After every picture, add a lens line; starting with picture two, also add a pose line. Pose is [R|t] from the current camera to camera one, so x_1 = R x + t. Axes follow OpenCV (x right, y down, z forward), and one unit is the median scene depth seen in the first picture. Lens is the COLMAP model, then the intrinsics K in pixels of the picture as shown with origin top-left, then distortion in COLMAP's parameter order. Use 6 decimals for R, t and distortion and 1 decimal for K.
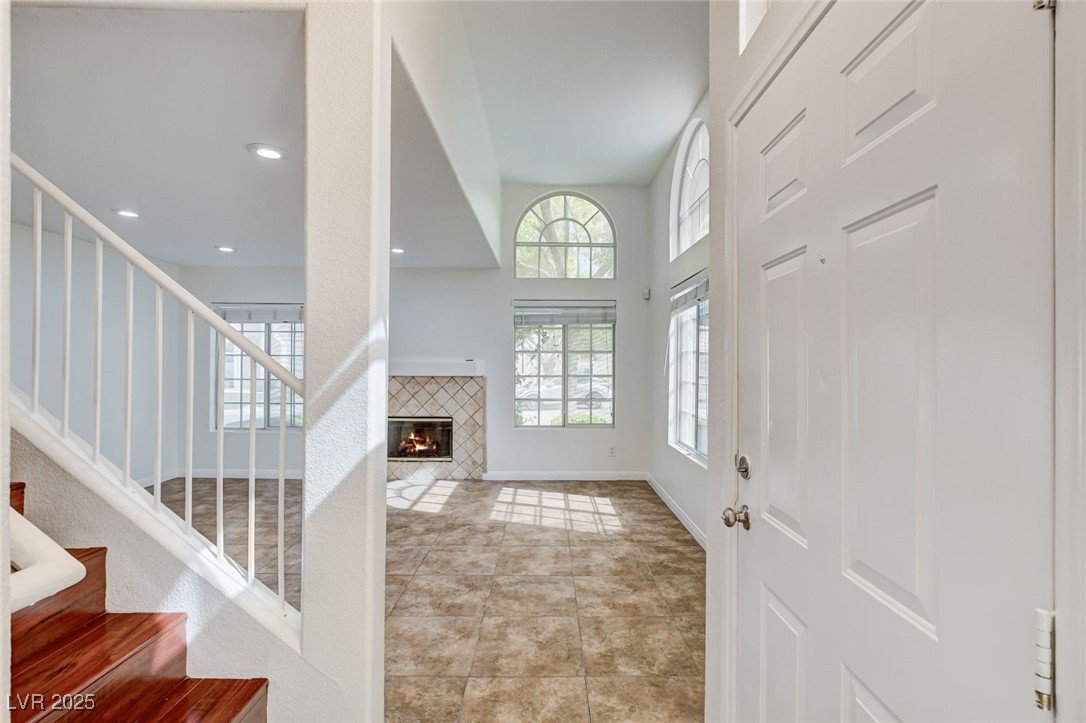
lens RADIAL K [[485.7, 0, 545.4], [0, 485.7, 359.2], [0, 0, 1]] dist [-0.000580, -0.000083]
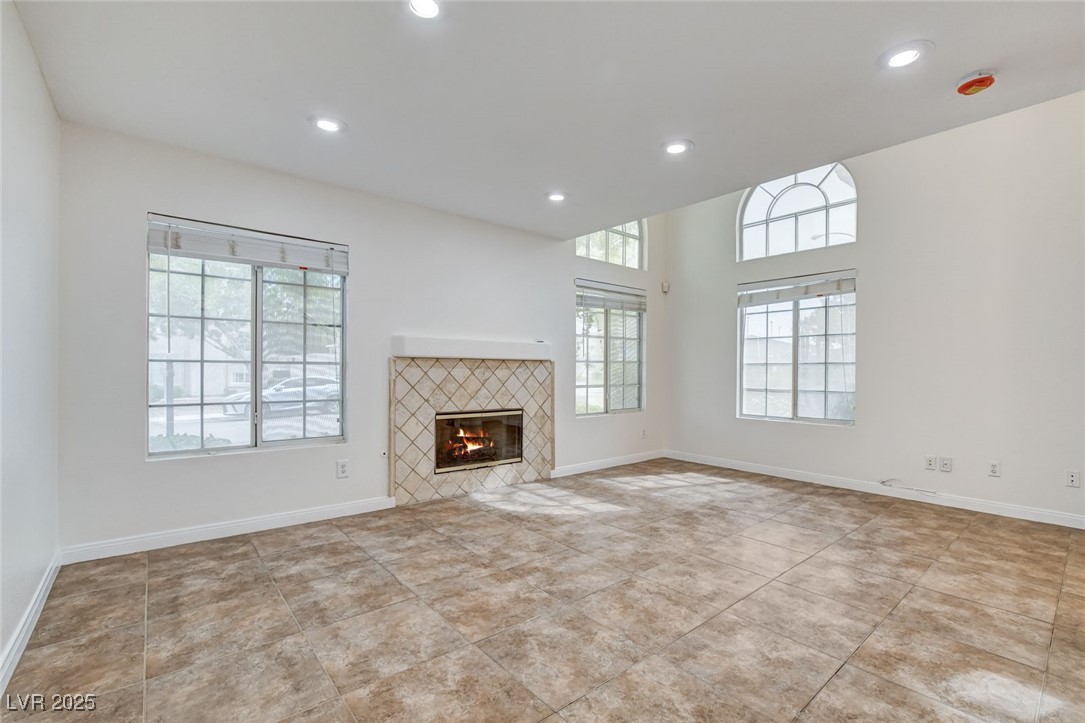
lens RADIAL K [[475.9, 0, 542.3], [0, 475.9, 368.4], [0, 0, 1]] dist [-0.014774, 0.000611]
pose [[0.776612, 0.002645, 0.629973, -0.682748], [-0.005590, 0.999981, 0.002692, 0.047621], [-0.629954, -0.005613, 0.776612, 0.343169]]
